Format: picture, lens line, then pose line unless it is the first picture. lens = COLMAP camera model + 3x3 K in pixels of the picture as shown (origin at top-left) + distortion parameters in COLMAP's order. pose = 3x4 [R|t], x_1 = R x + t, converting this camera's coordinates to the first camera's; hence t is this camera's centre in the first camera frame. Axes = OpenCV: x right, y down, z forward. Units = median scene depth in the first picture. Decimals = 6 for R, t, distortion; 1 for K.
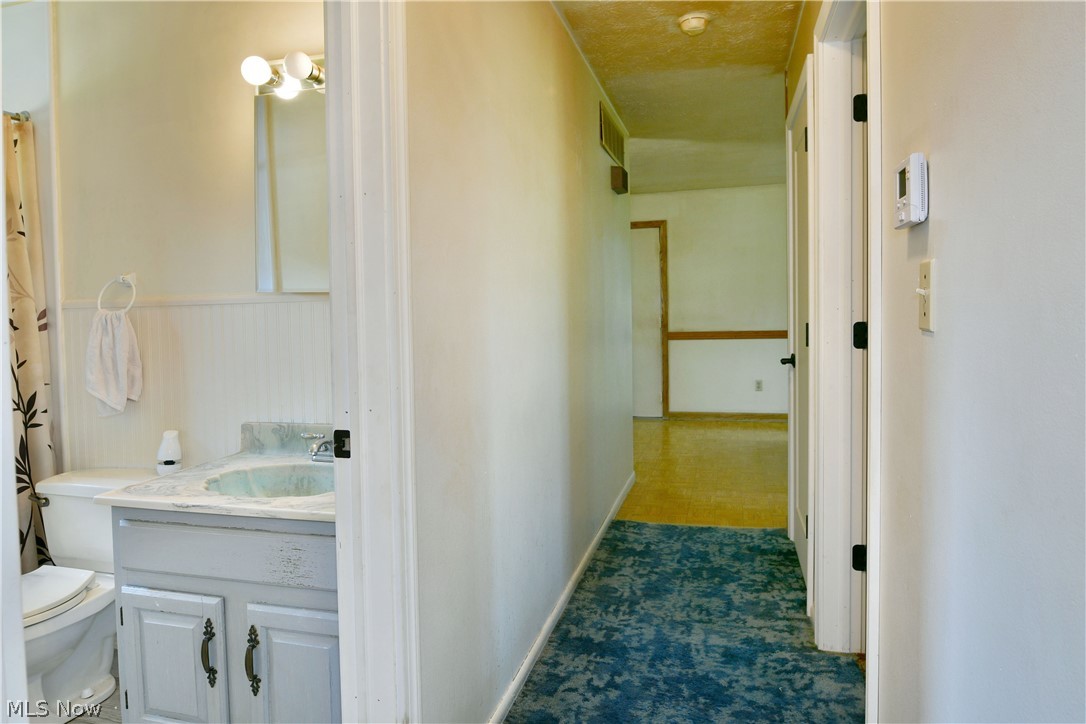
lens RADIAL K [[683.3, 0, 539.7], [0, 683.3, 348.0], [0, 0, 1]] dist [-0.014751, -0.003178]
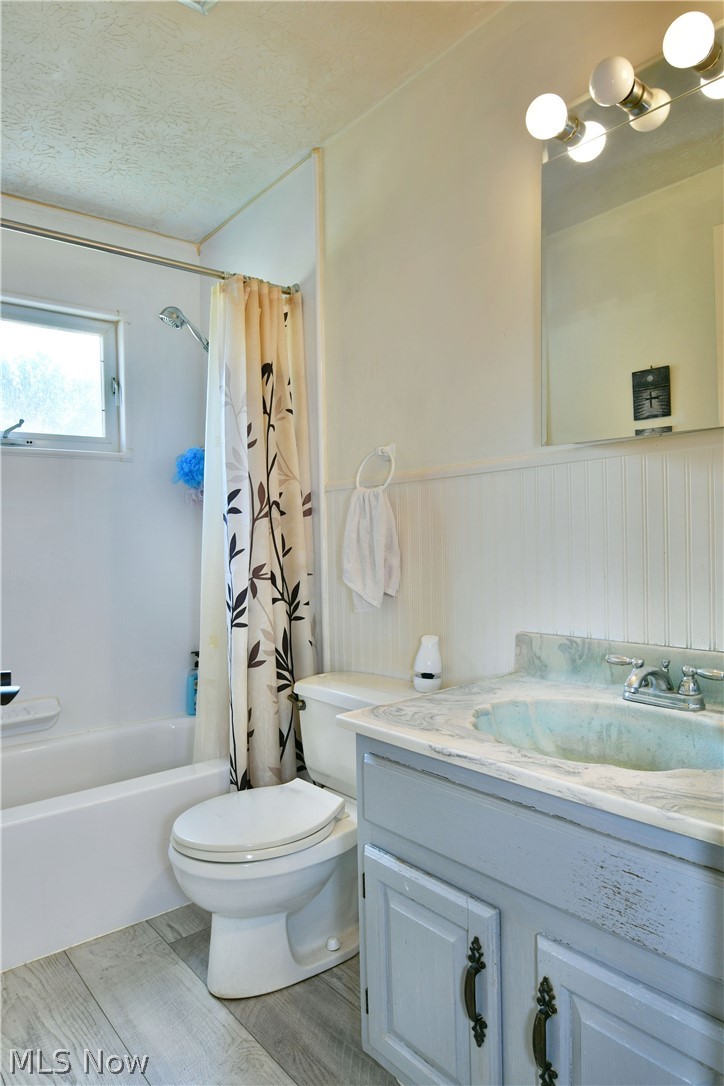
lens RADIAL K [[683.3, 0, 335.9], [0, 683.3, 545.8], [0, 0, 1]] dist [-0.014751, -0.003178]
pose [[0.803320, 0.001552, -0.595545, -0.159629], [-0.016507, 0.999670, -0.019662, 0.035005], [0.595318, 0.025626, 0.803081, 0.297652]]
